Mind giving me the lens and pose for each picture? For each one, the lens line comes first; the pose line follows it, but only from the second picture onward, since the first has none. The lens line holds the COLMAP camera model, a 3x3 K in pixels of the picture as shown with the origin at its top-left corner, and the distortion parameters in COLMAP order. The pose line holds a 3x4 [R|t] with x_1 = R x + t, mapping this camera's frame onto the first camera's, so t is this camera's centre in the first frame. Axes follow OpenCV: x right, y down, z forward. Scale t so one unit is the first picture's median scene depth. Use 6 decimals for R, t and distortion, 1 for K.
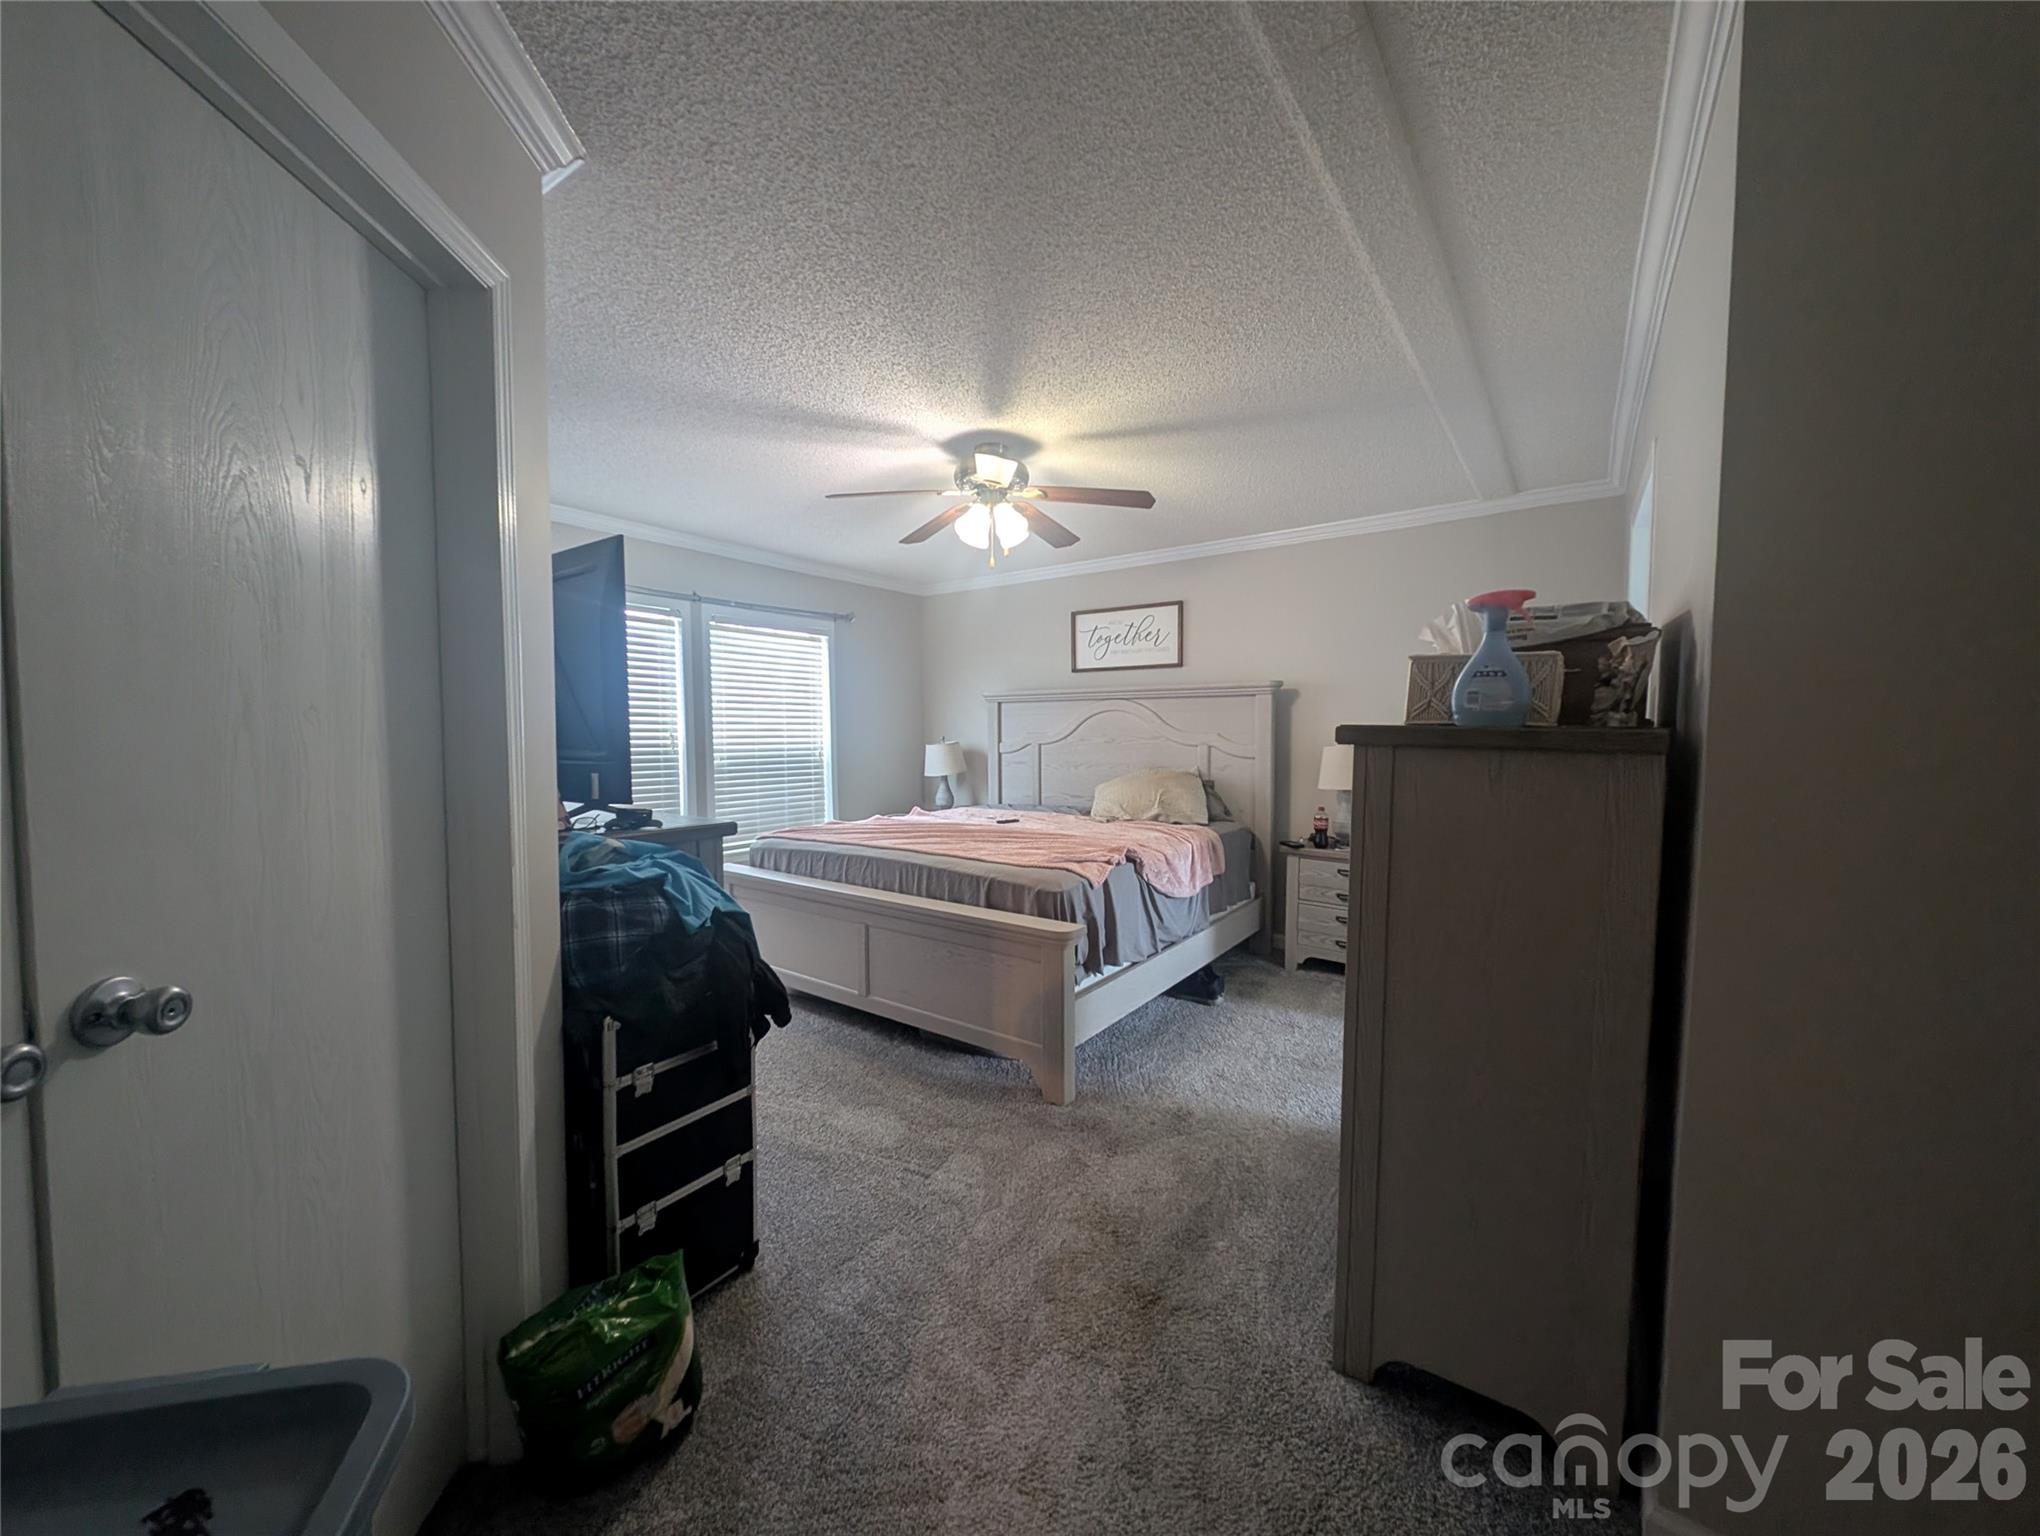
lens RADIAL K [[766.1, 0, 1017.1], [0, 766.1, 768.5], [0, 0, 1]] dist [-0.000033, -0.001273]
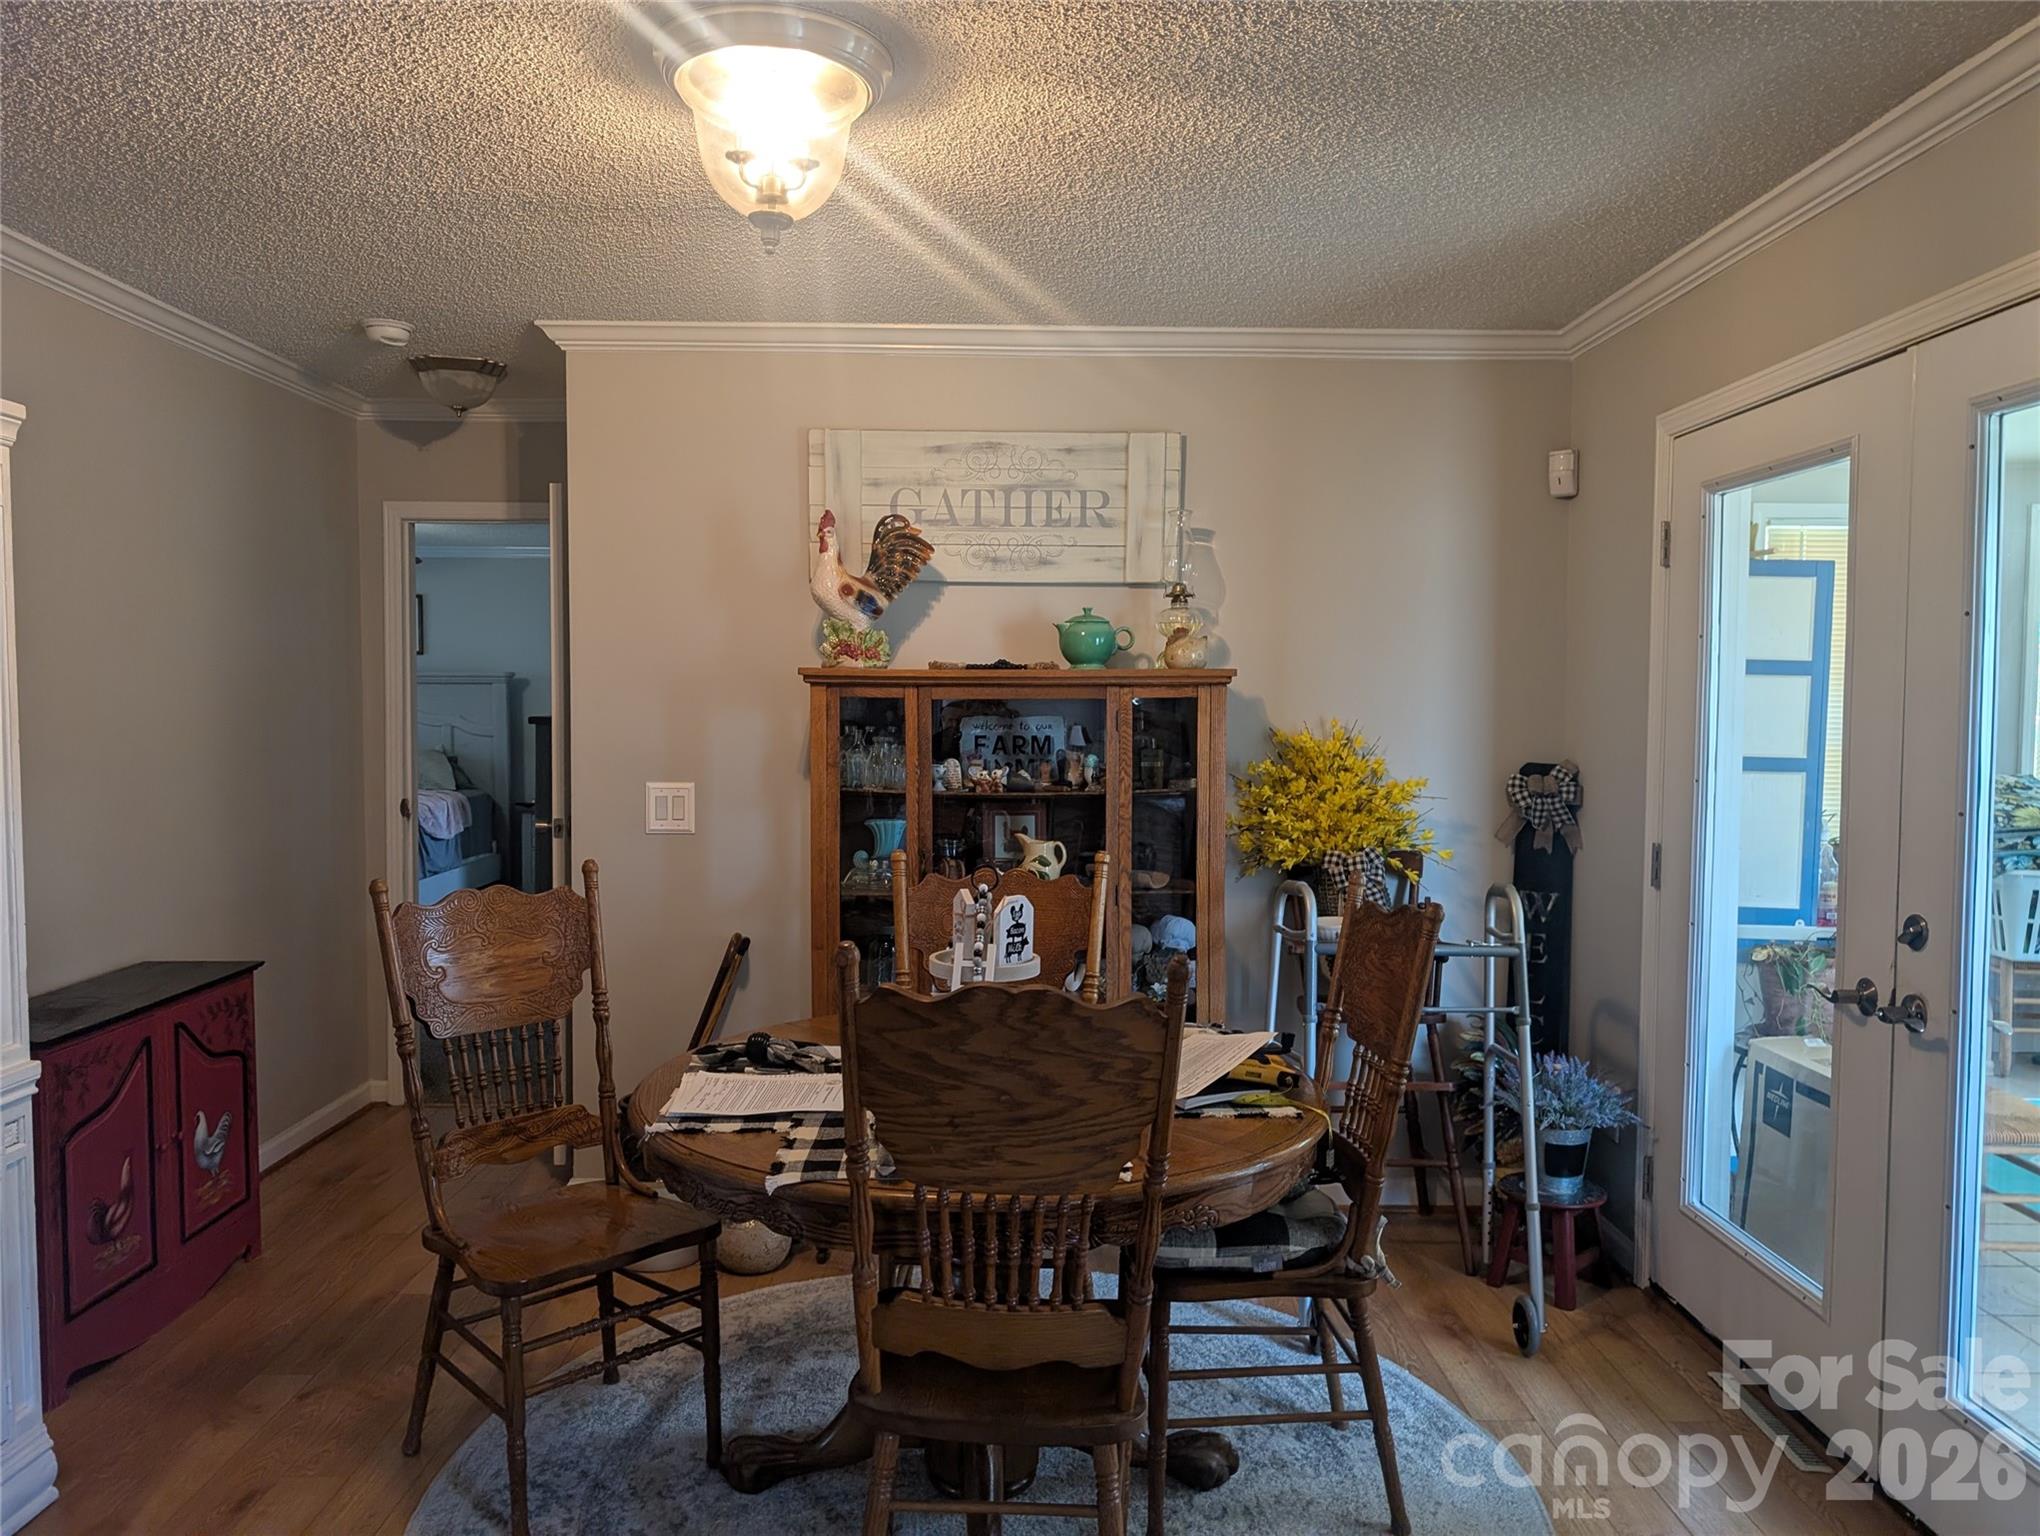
lens RADIAL K [[1472.5, 0, 1018.2], [0, 1472.5, 785.6], [0, 0, 1]] dist [-0.001833, -0.005368]
pose [[0.797074, -0.027851, 0.603239, -0.441608], [0.021625, 0.999612, 0.017578, 0.042623], [-0.603494, -0.000966, 0.797367, -1.378770]]
